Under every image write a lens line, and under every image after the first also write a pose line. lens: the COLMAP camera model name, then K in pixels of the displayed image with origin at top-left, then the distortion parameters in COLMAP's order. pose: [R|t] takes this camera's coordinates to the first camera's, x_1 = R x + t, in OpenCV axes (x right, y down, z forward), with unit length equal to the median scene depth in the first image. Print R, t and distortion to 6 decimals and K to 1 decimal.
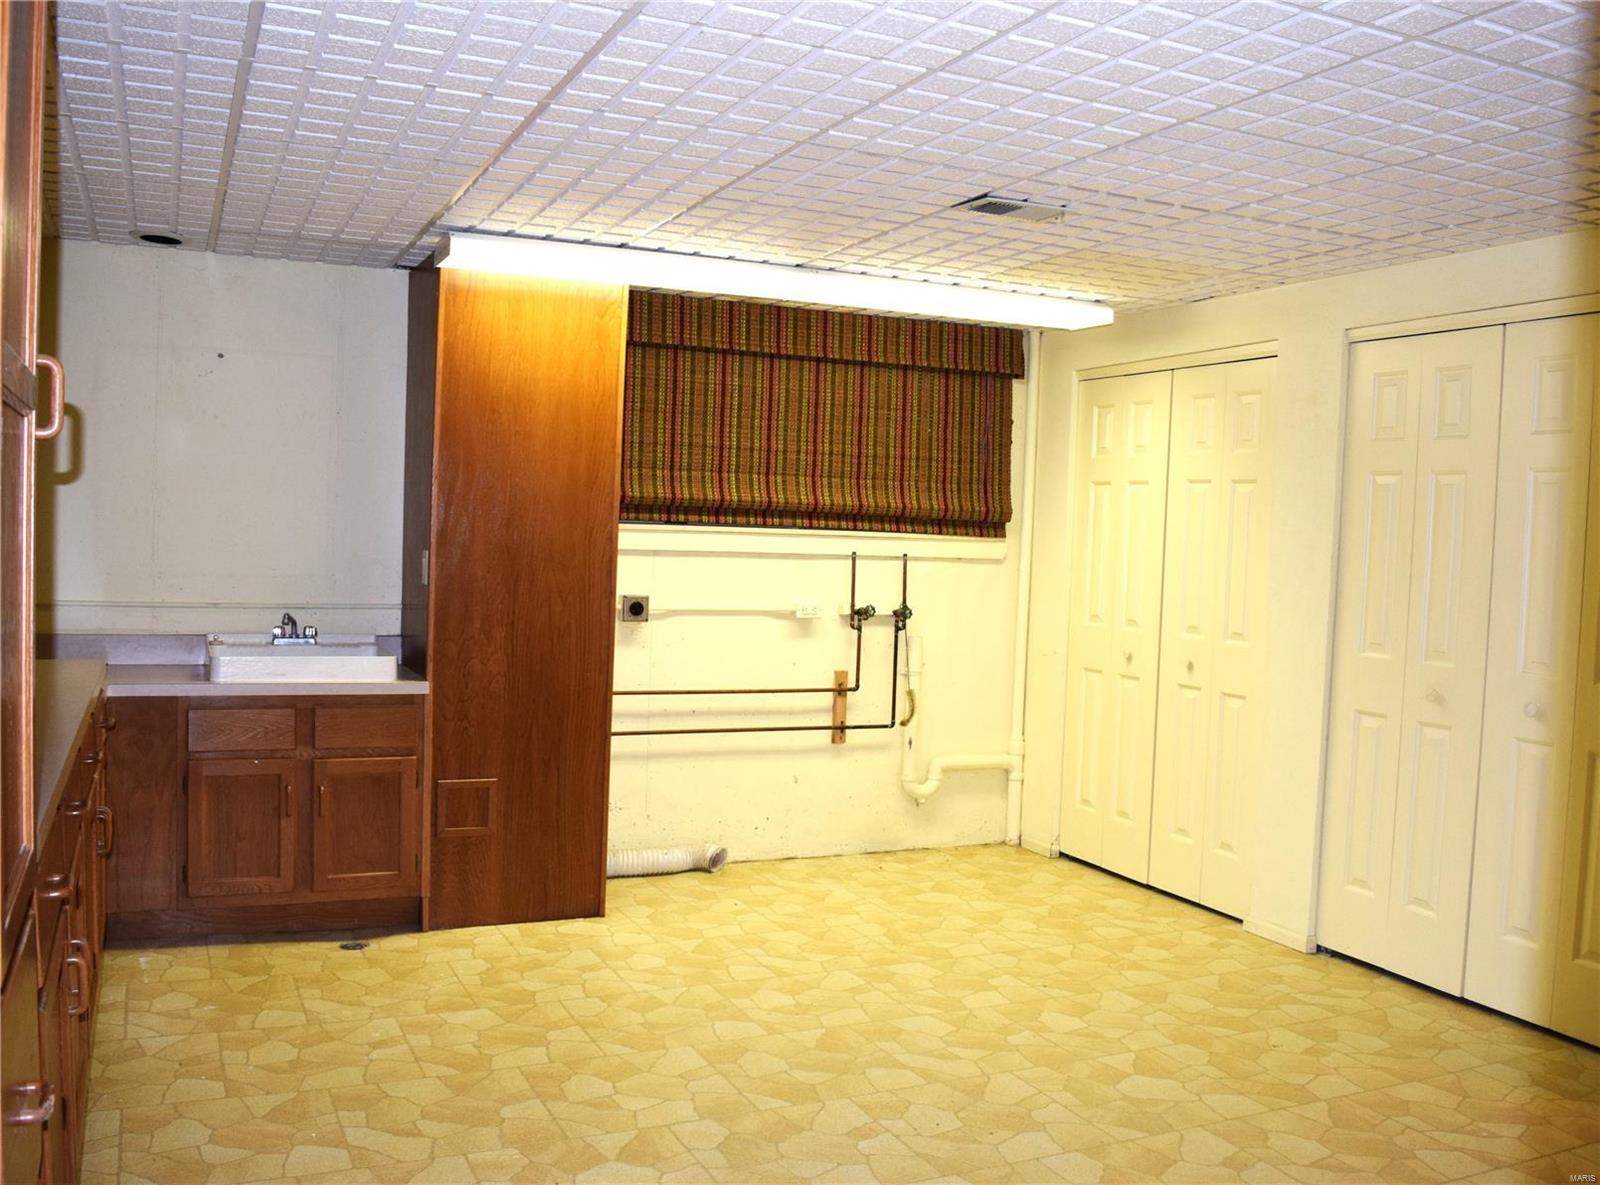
lens RADIAL K [[1346.8, 0, 795.0], [0, 1346.8, 600.9], [0, 0, 1]] dist [-0.089976, 0.002937]
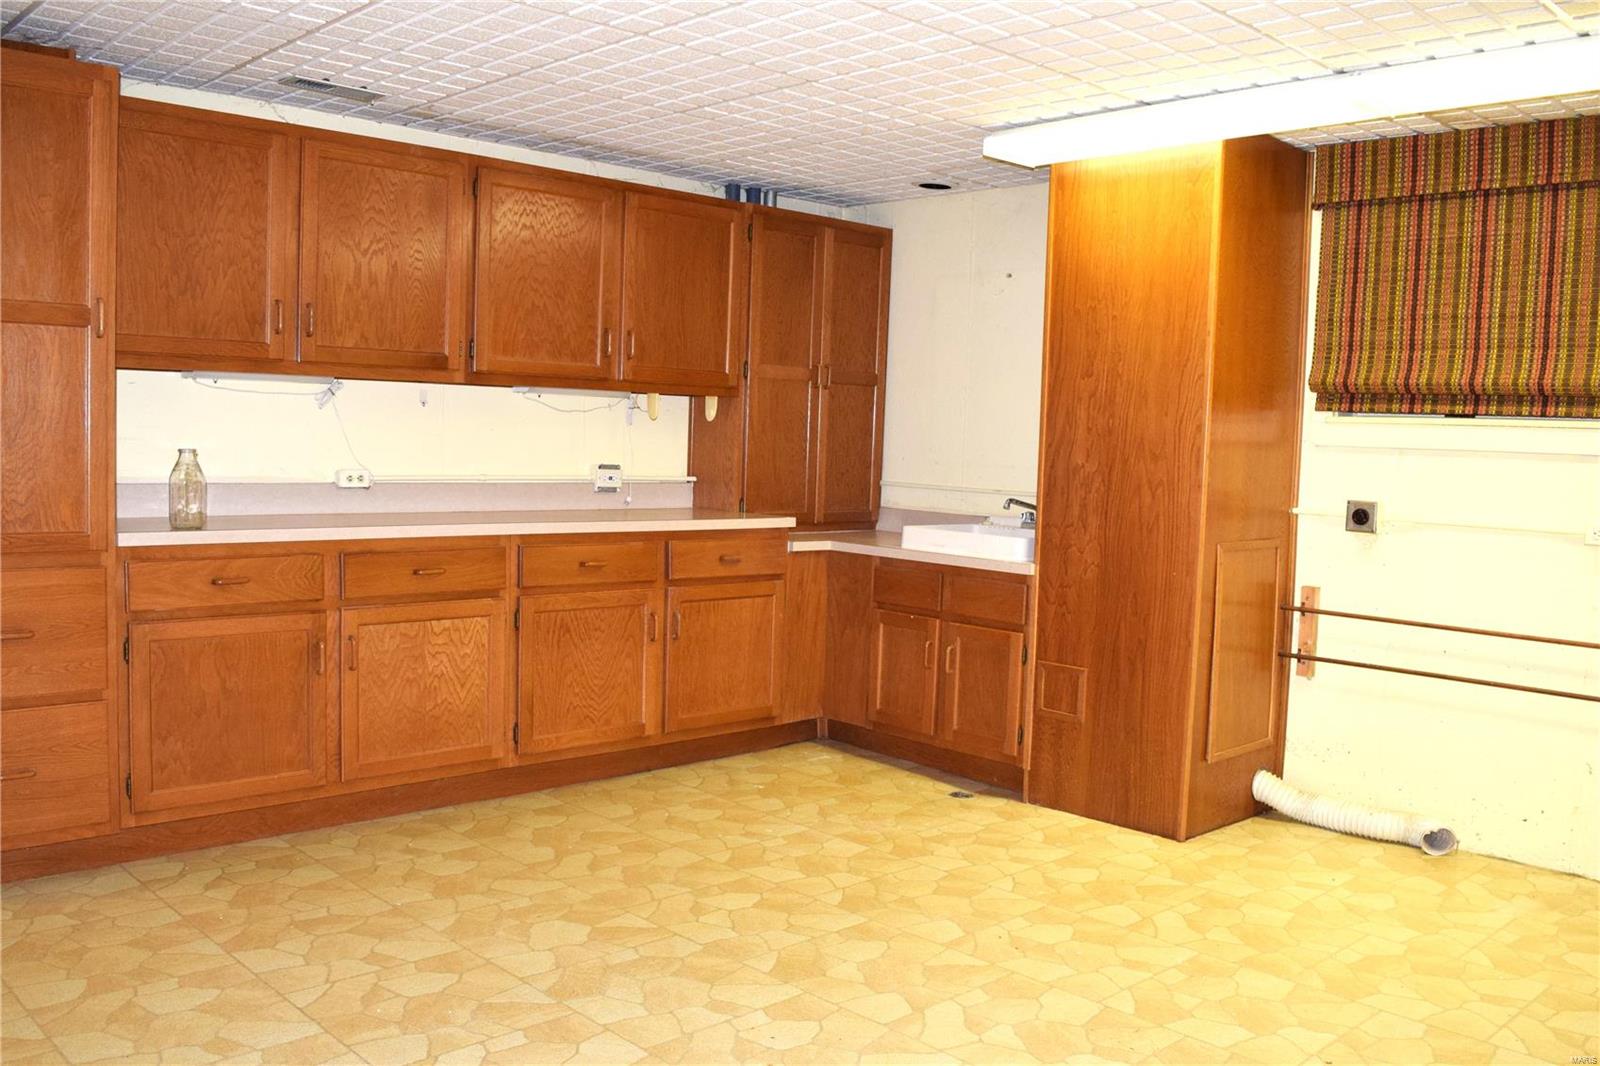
lens RADIAL K [[1302.6, 0, 795.5], [0, 1302.6, 532.4], [0, 0, 1]] dist [-0.092726, 0.023030]
pose [[0.367844, 0.051359, -0.928468, 0.579681], [-0.065715, 0.997413, 0.029138, 0.018002], [0.927563, 0.050296, 0.370267, 0.434943]]
